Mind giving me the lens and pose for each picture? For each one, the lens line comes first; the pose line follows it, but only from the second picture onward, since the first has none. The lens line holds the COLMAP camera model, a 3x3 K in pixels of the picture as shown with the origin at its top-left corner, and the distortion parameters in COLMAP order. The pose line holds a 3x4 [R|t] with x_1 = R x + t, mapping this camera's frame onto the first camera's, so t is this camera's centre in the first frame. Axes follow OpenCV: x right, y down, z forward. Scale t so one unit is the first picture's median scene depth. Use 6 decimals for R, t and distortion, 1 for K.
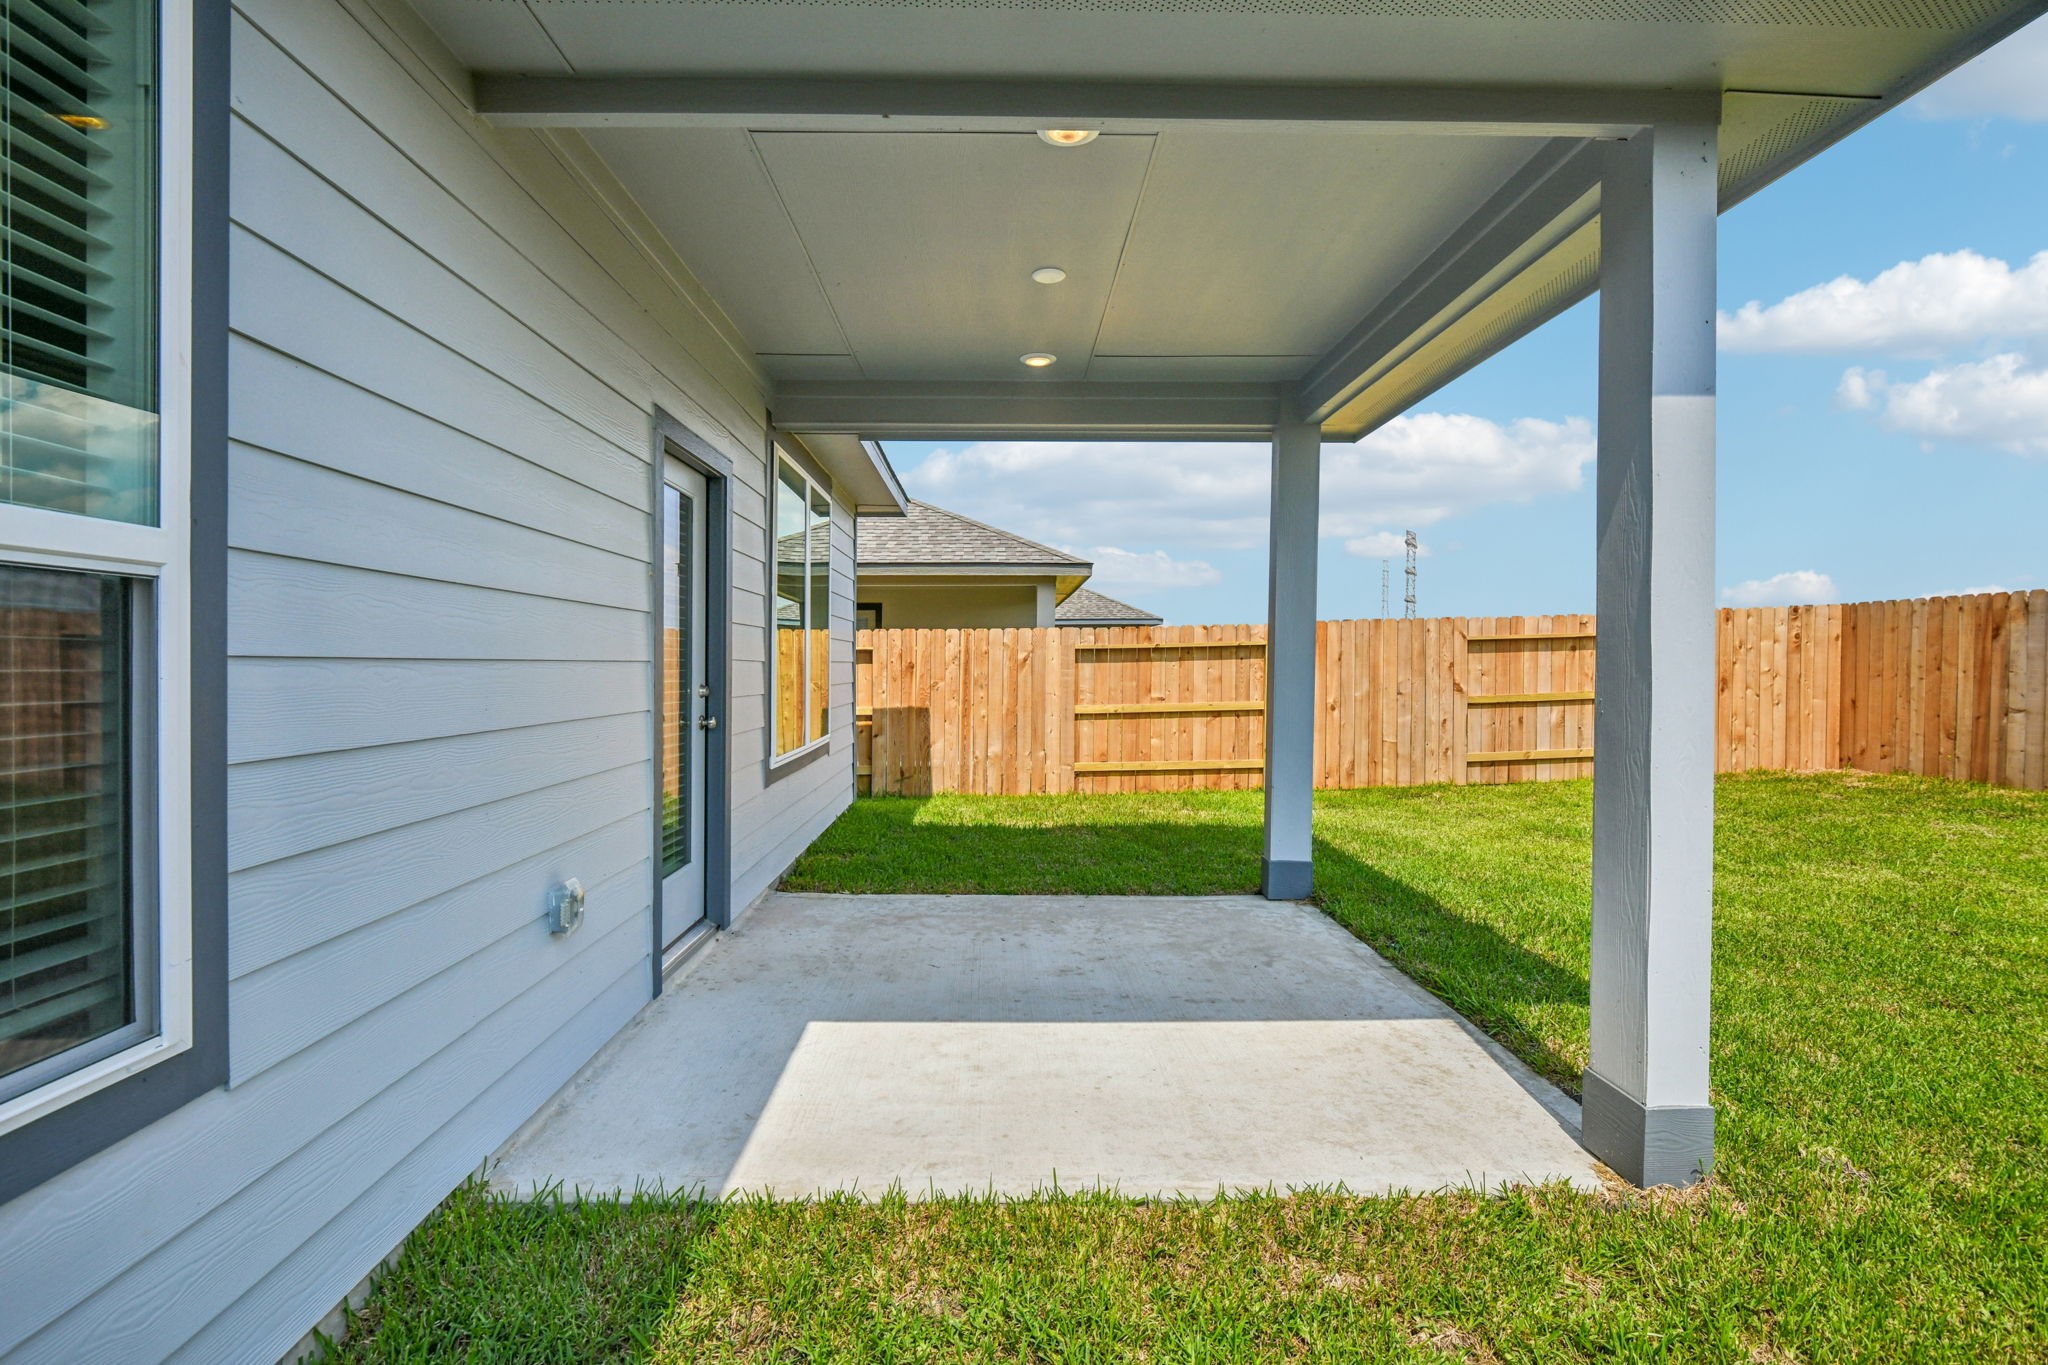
lens RADIAL K [[941.2, 0, 1030.1], [0, 941.2, 672.4], [0, 0, 1]] dist [0.010576, -0.006911]
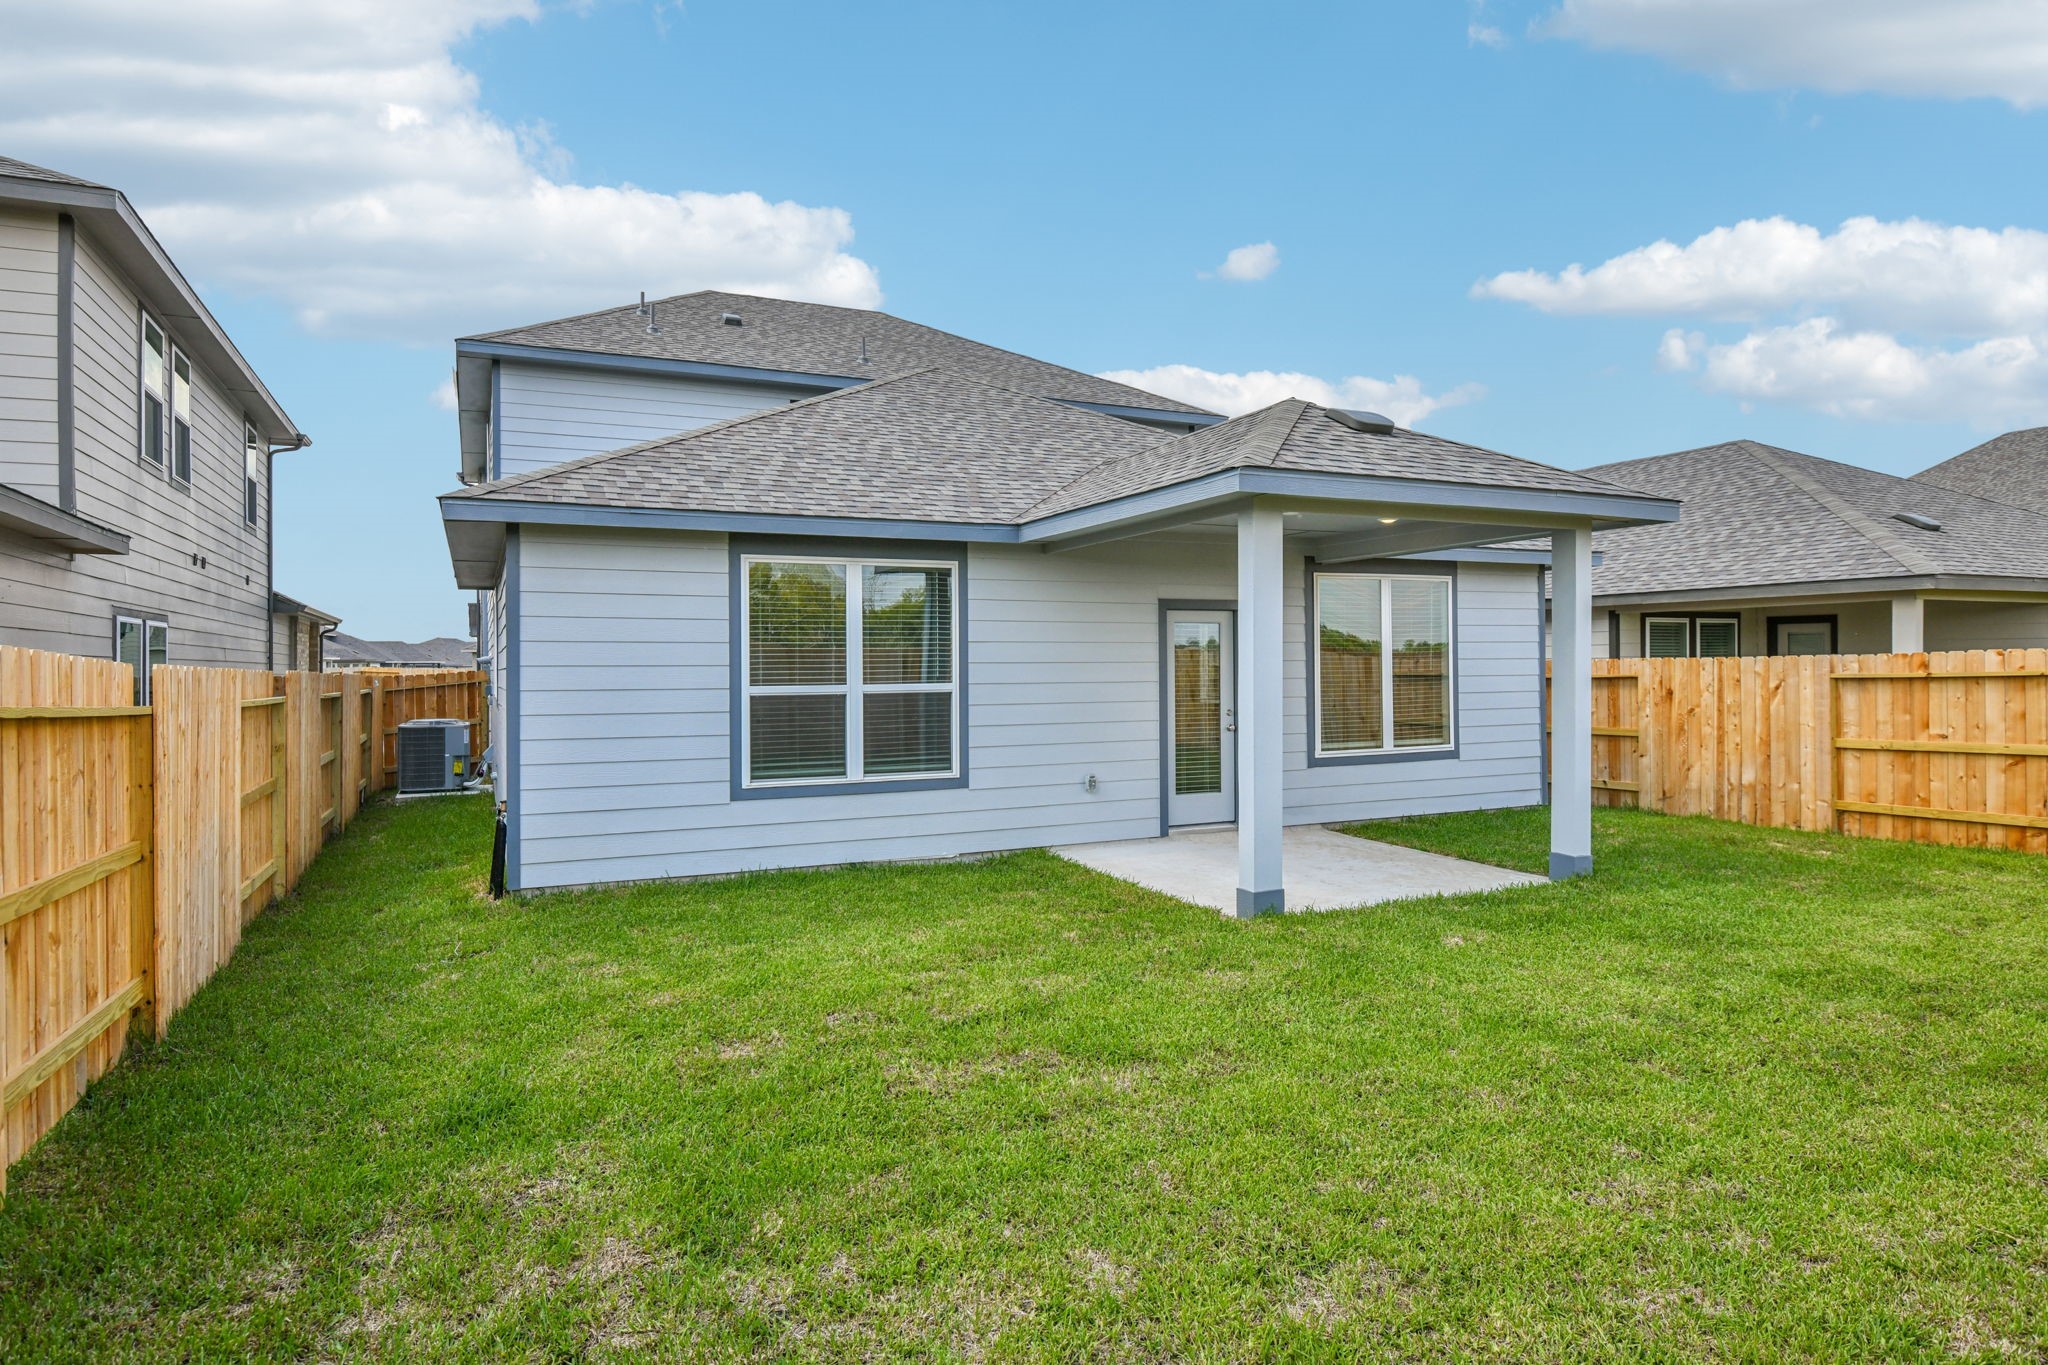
lens RADIAL K [[1135.6, 0, 980.5], [0, 1135.6, 684.9], [0, 0, 1]] dist [-0.010834, -0.001288]
pose [[0.365205, 0.010604, -0.930867, 0.774779], [0.001624, 0.999926, 0.012027, -0.032089], [0.930926, -0.005904, 0.365161, -0.189087]]
